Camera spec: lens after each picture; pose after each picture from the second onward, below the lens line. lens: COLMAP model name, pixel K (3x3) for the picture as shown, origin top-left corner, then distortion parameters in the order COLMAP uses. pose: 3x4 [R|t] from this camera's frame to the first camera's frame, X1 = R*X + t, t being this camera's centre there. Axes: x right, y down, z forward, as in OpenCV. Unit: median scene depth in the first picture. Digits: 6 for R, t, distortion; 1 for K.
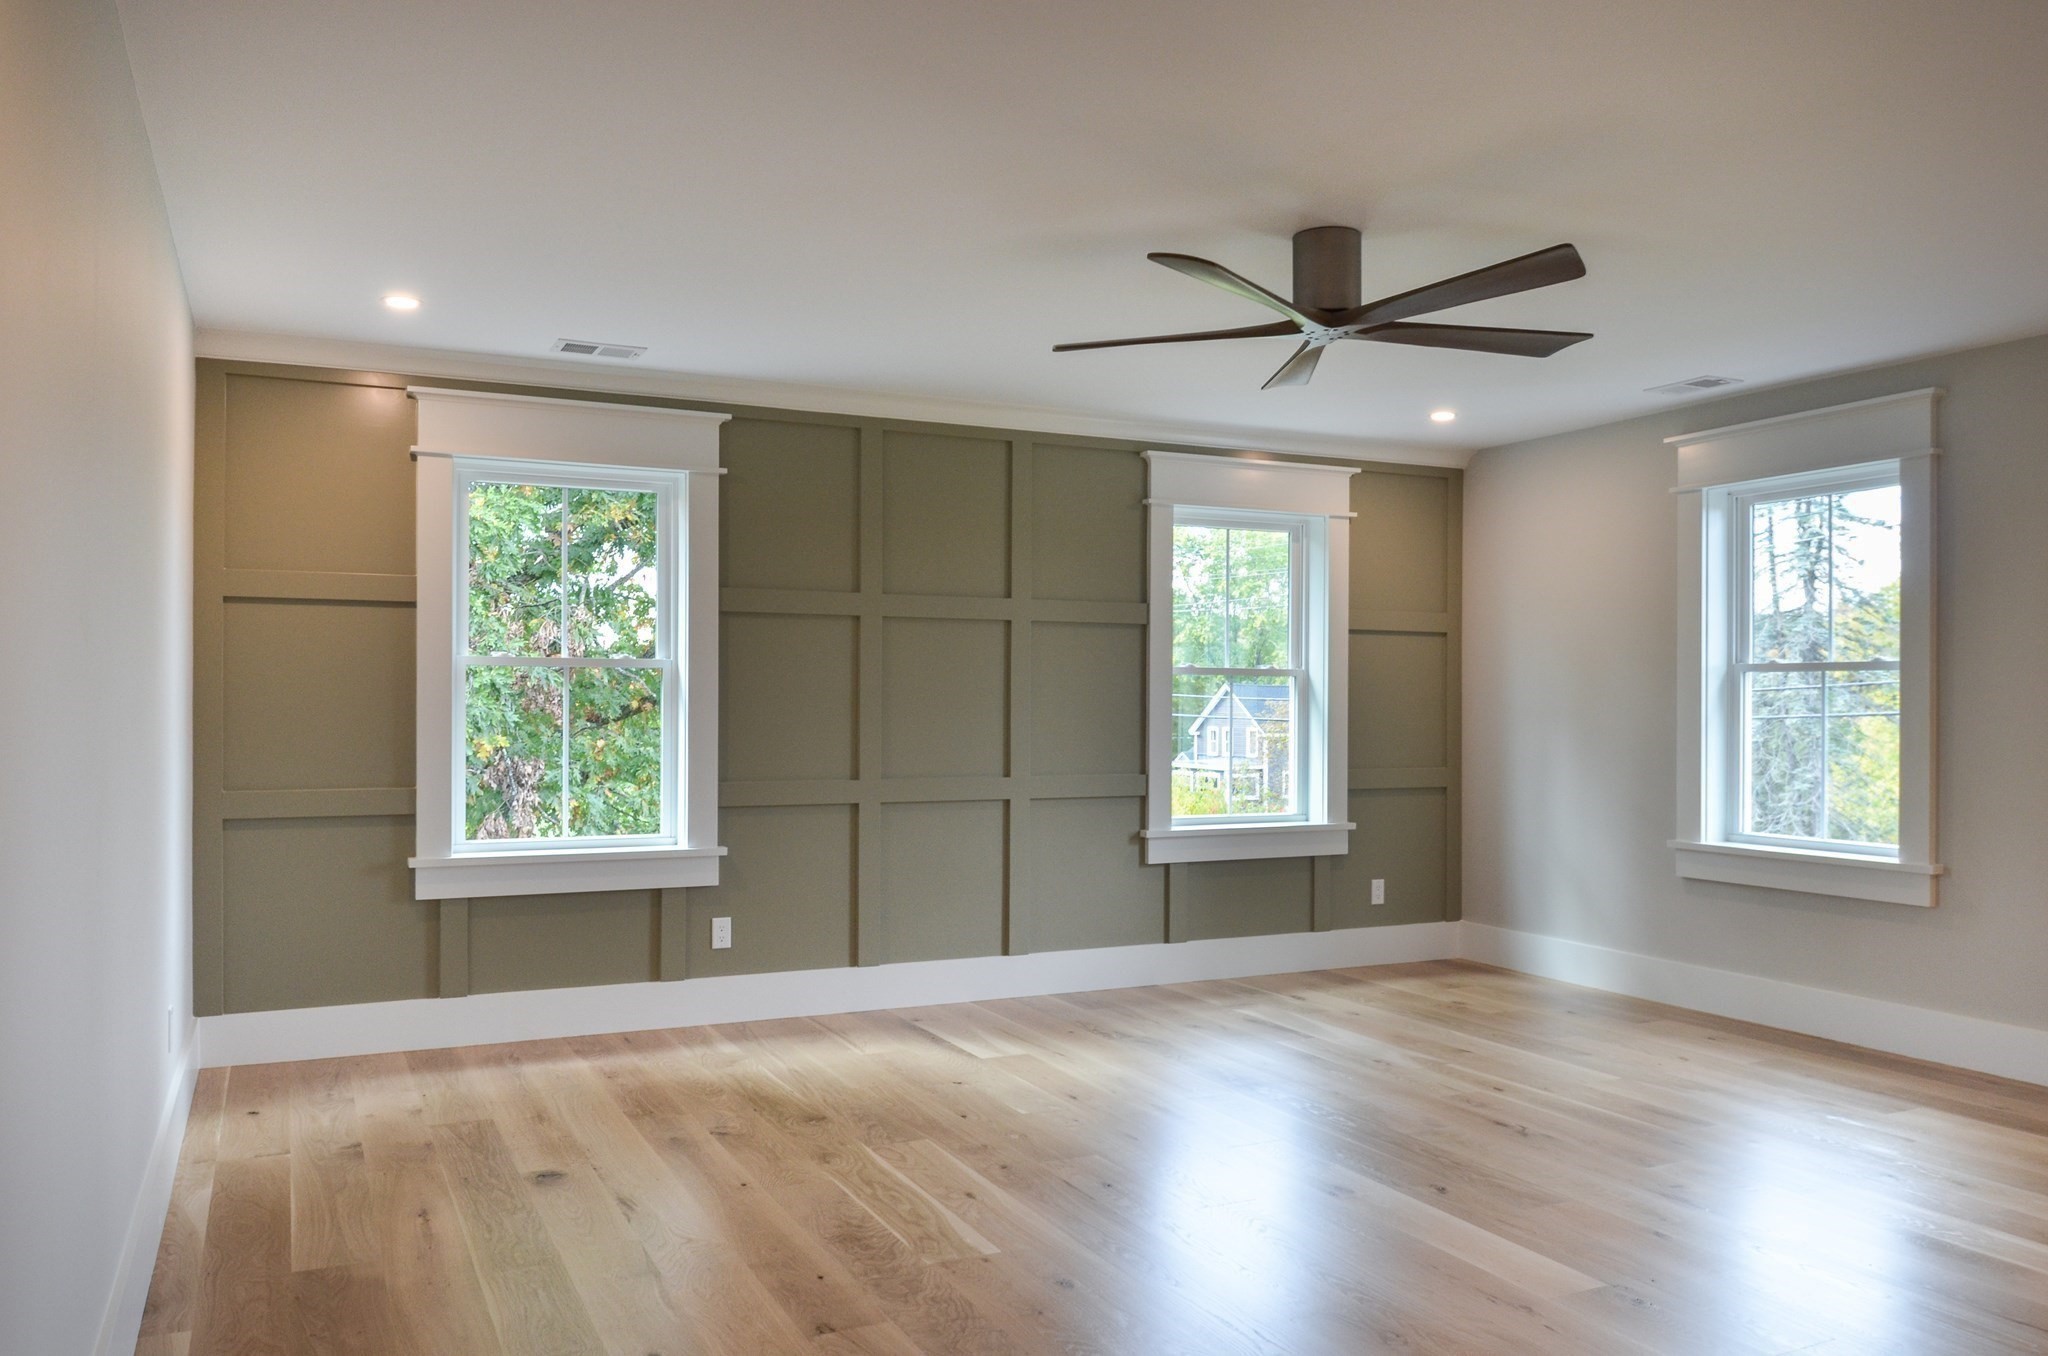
lens RADIAL K [[1435.7, 0, 1010.6], [0, 1435.7, 703.3], [0, 0, 1]] dist [0.010710, -0.050211]
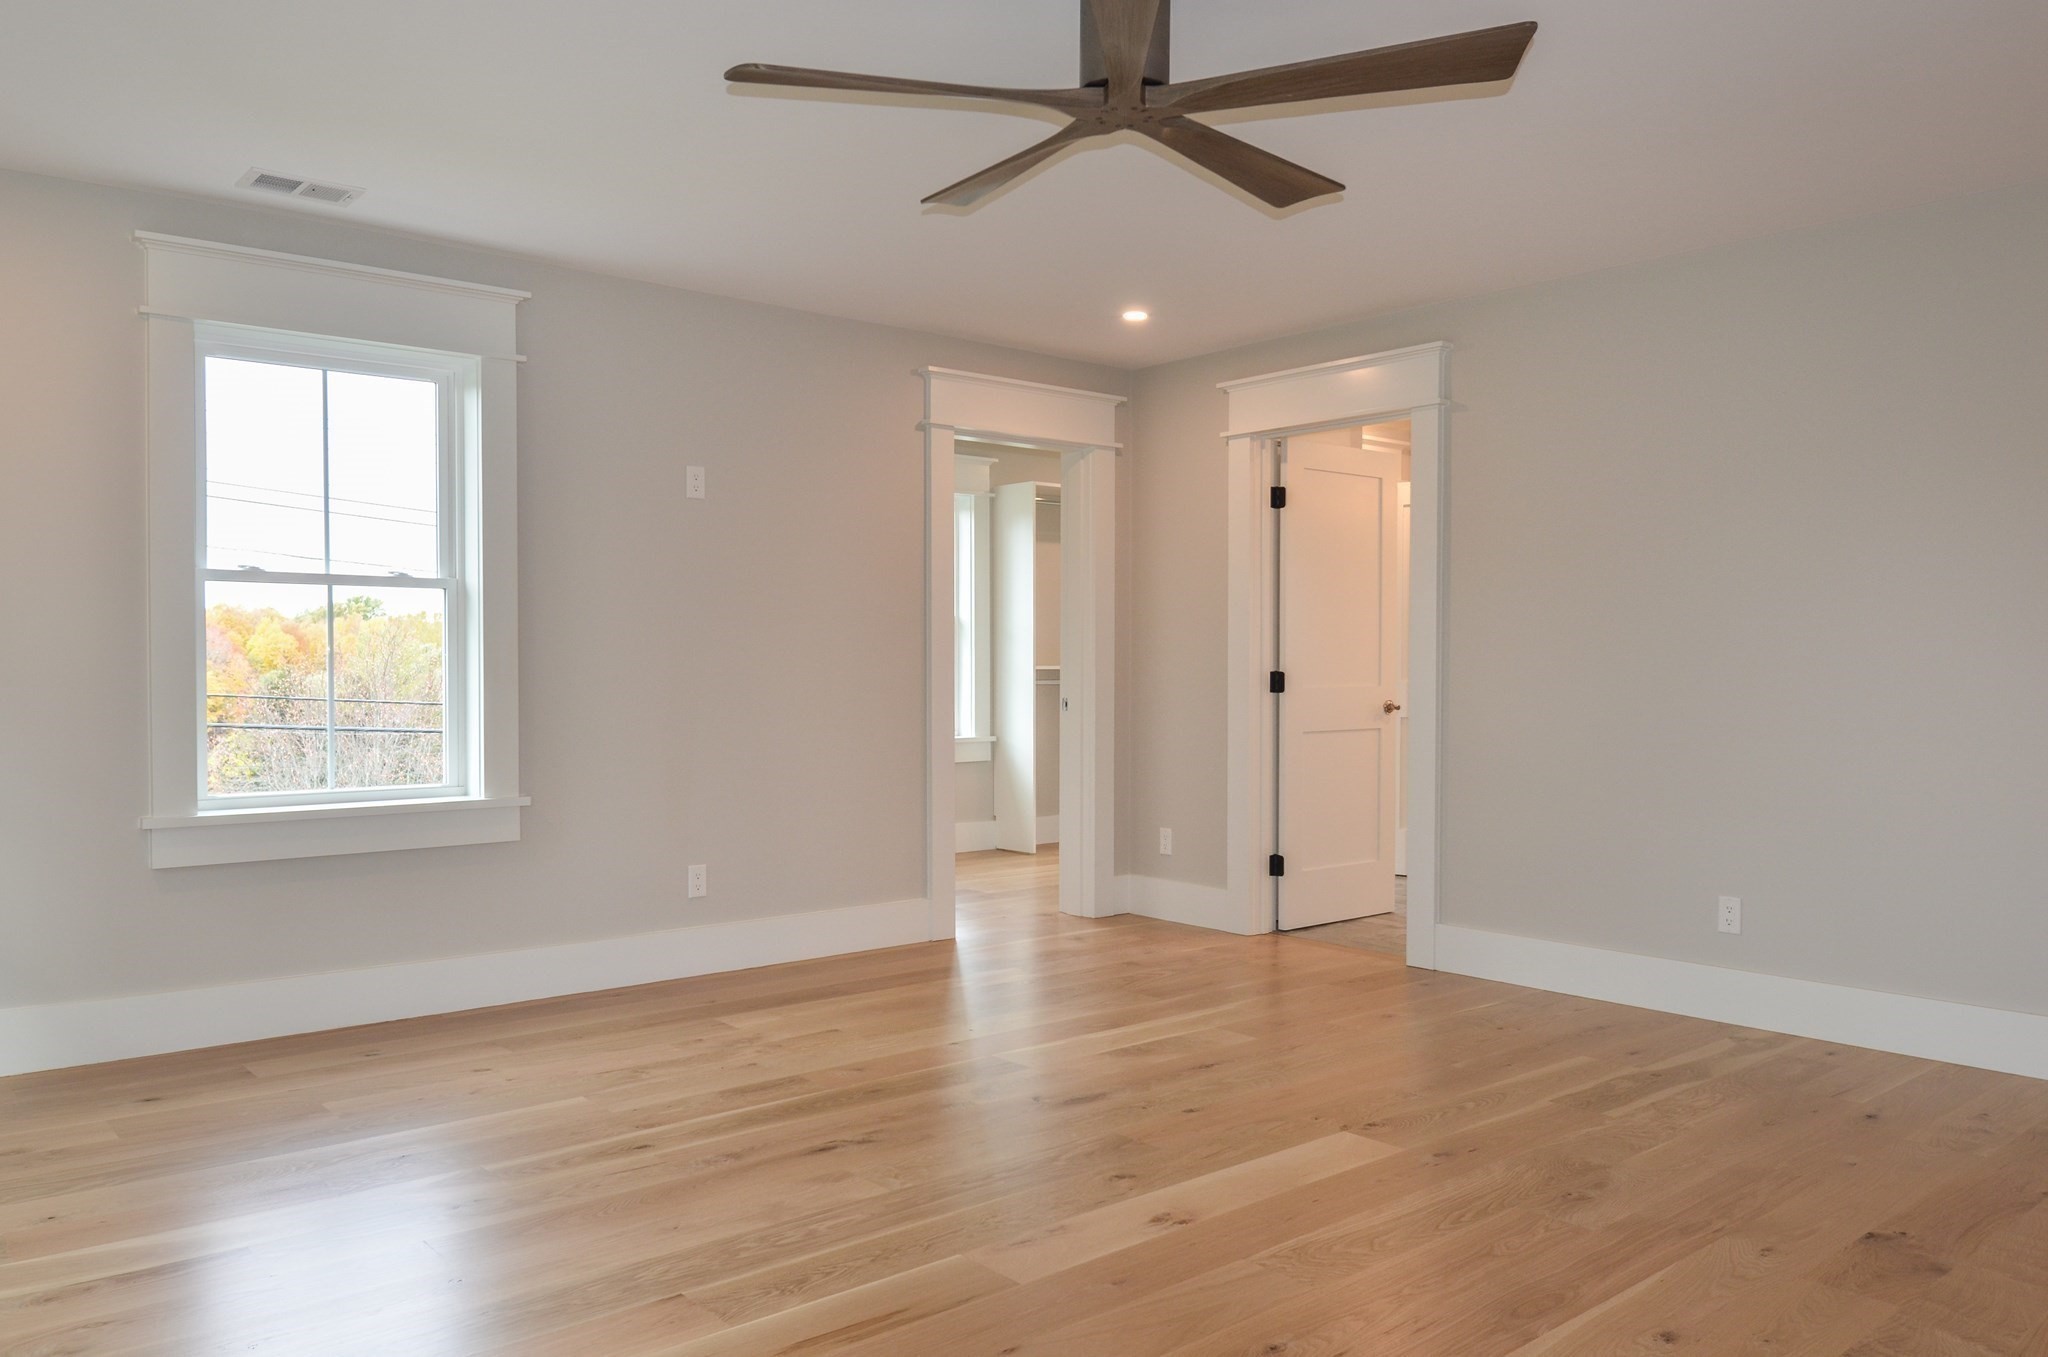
lens RADIAL K [[1523.6, 0, 1025.4], [0, 1523.6, 686.4], [0, 0, 1]] dist [-0.051678, 0.003283]
pose [[-0.269314, -0.023773, 0.962759, -0.359880], [-0.009445, 0.999712, 0.022043, 0.012773], [-0.963006, -0.003157, -0.269461, 0.822543]]
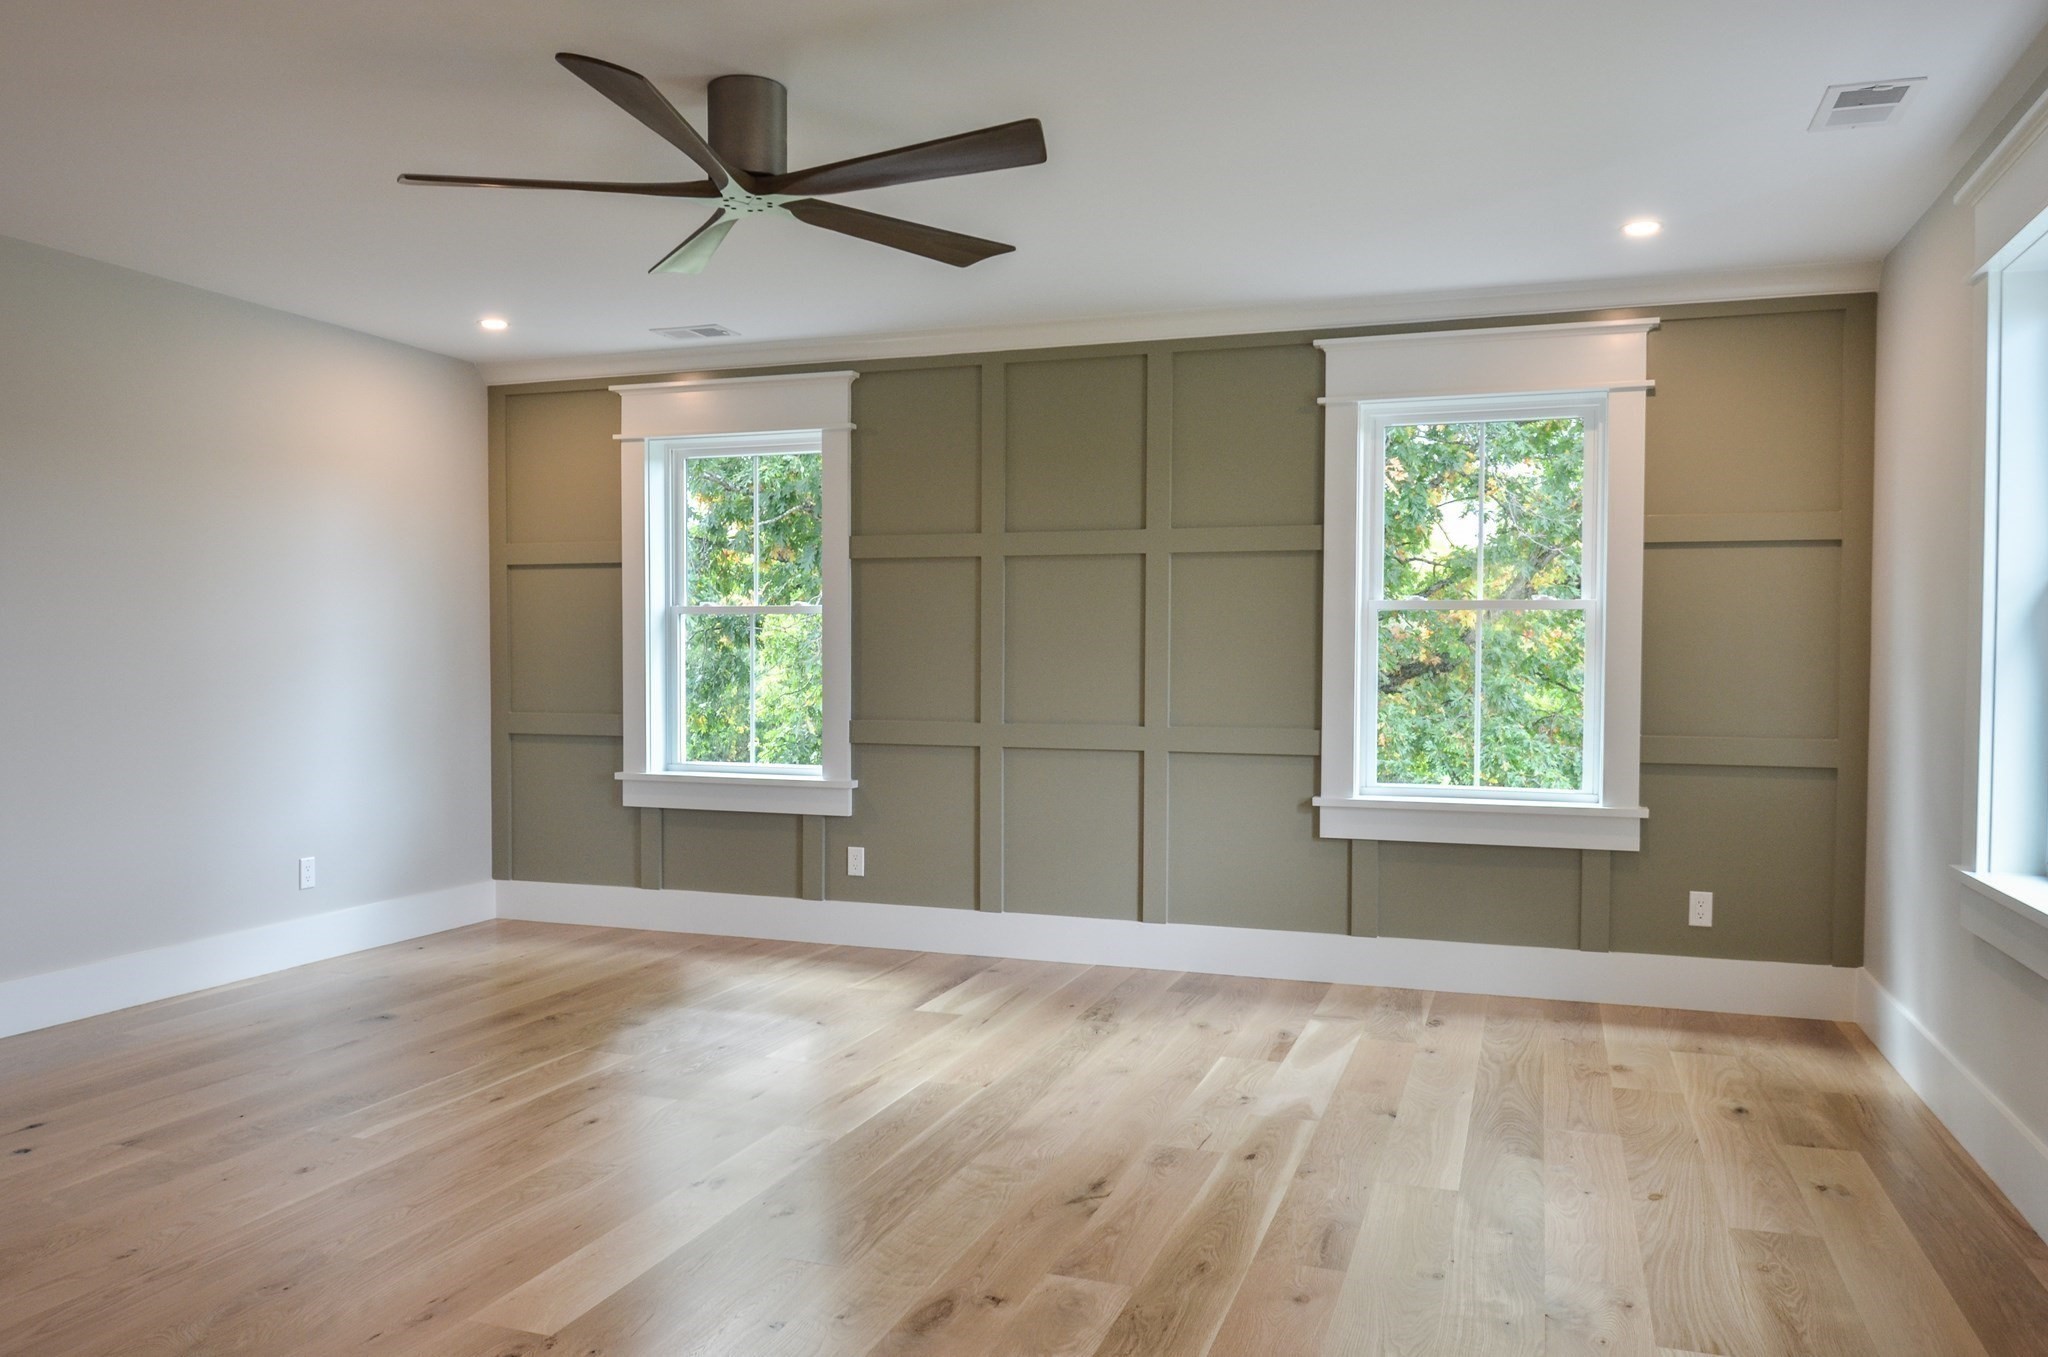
lens RADIAL K [[1435.7, 0, 1010.6], [0, 1435.7, 703.8], [0, 0, 1]] dist [0.010710, -0.050211]
pose [[0.728503, 0.024593, -0.684601, 0.607290], [-0.000532, 0.999375, 0.035335, 0.005355], [0.685042, -0.025377, 0.728061, 0.303329]]
